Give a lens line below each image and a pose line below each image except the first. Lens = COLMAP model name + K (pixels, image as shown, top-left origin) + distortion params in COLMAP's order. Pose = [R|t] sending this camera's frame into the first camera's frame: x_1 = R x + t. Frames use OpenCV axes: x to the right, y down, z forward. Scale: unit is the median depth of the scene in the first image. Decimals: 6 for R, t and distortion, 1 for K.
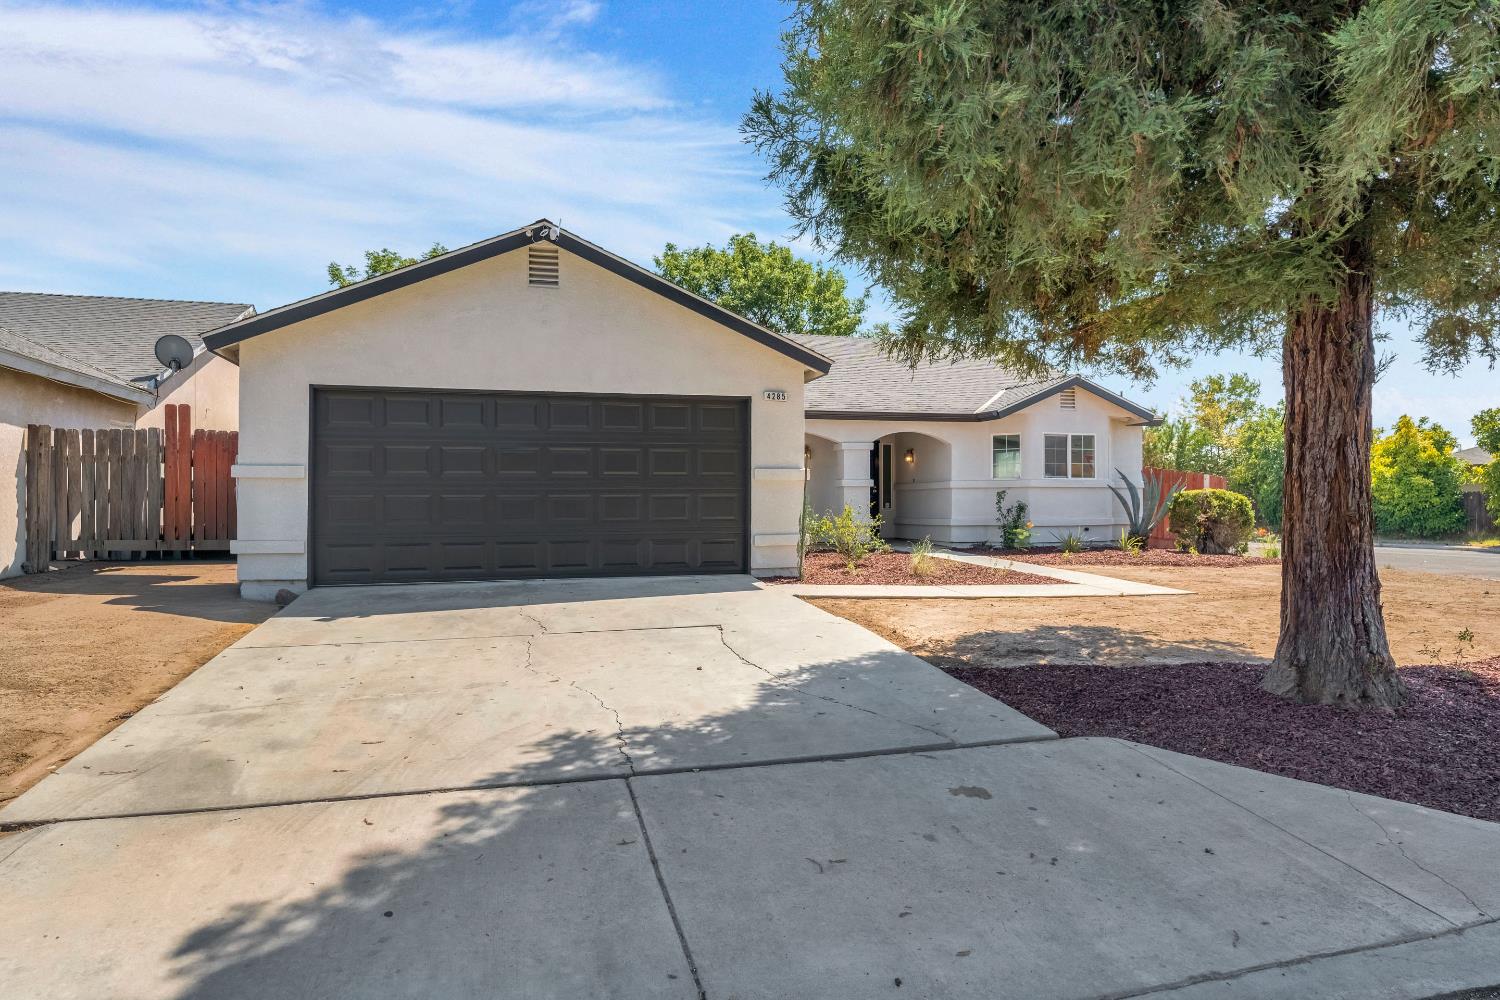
lens RADIAL K [[921.3, 0, 748.2], [0, 921.3, 495.5], [0, 0, 1]] dist [-0.001195, 0.001062]
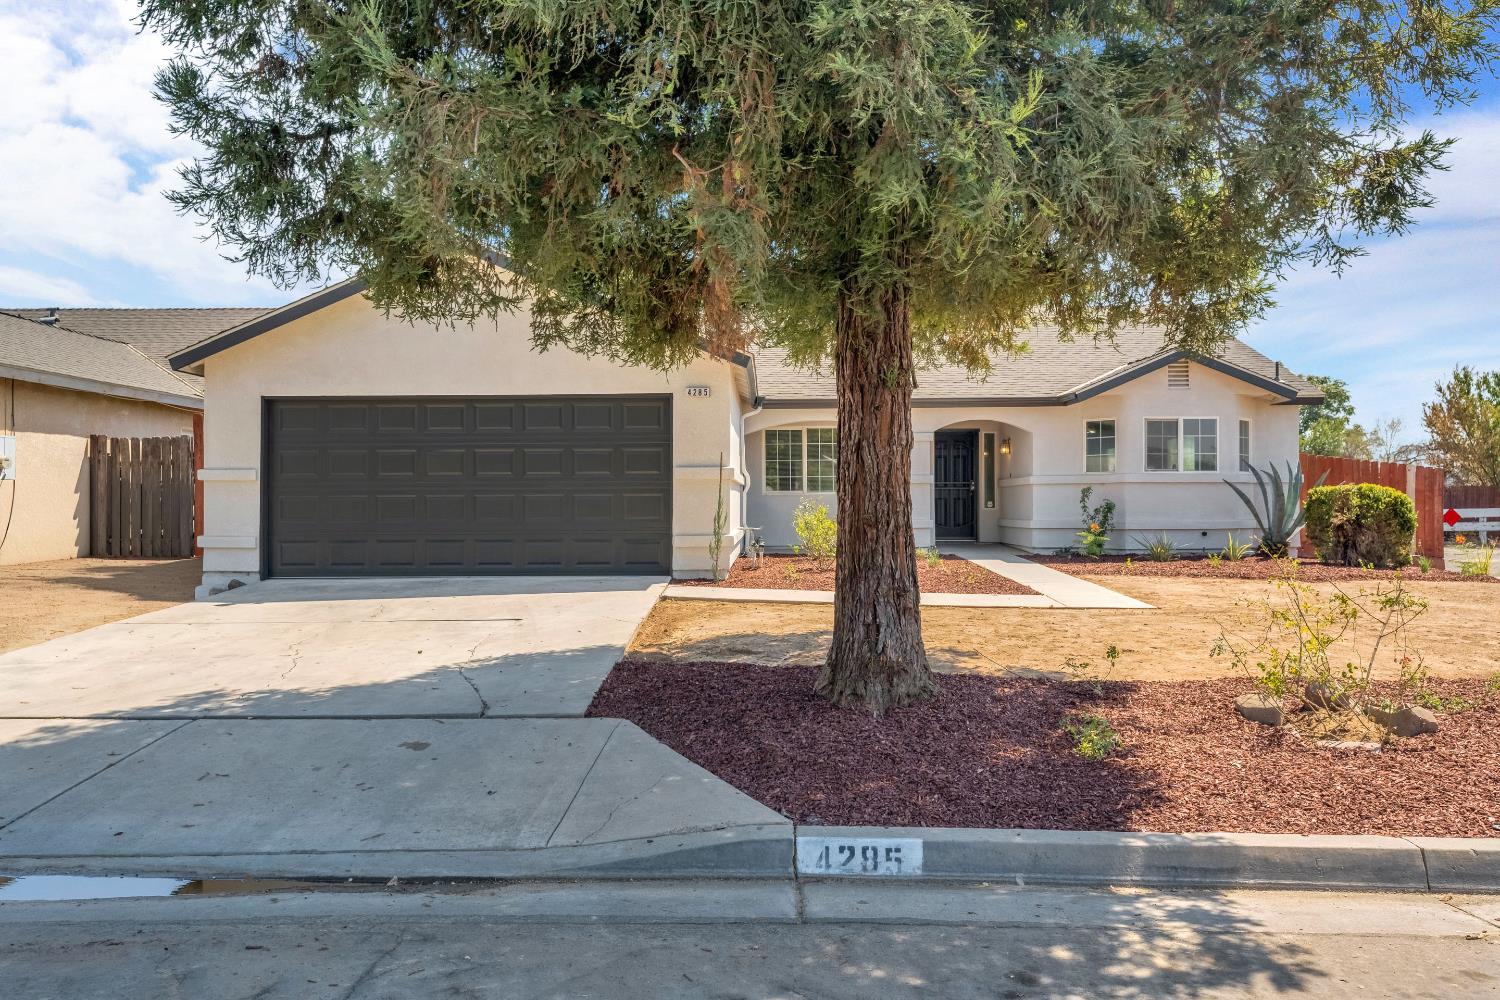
lens RADIAL K [[1109.6, 0, 740.4], [0, 1109.6, 497.5], [0, 0, 1]] dist [-0.002232, 0.000304]
pose [[0.956638, -0.000943, -0.291280, 0.407313], [0.002767, 0.999979, 0.005851, -0.003920], [0.291268, -0.006403, 0.956620, -0.100056]]
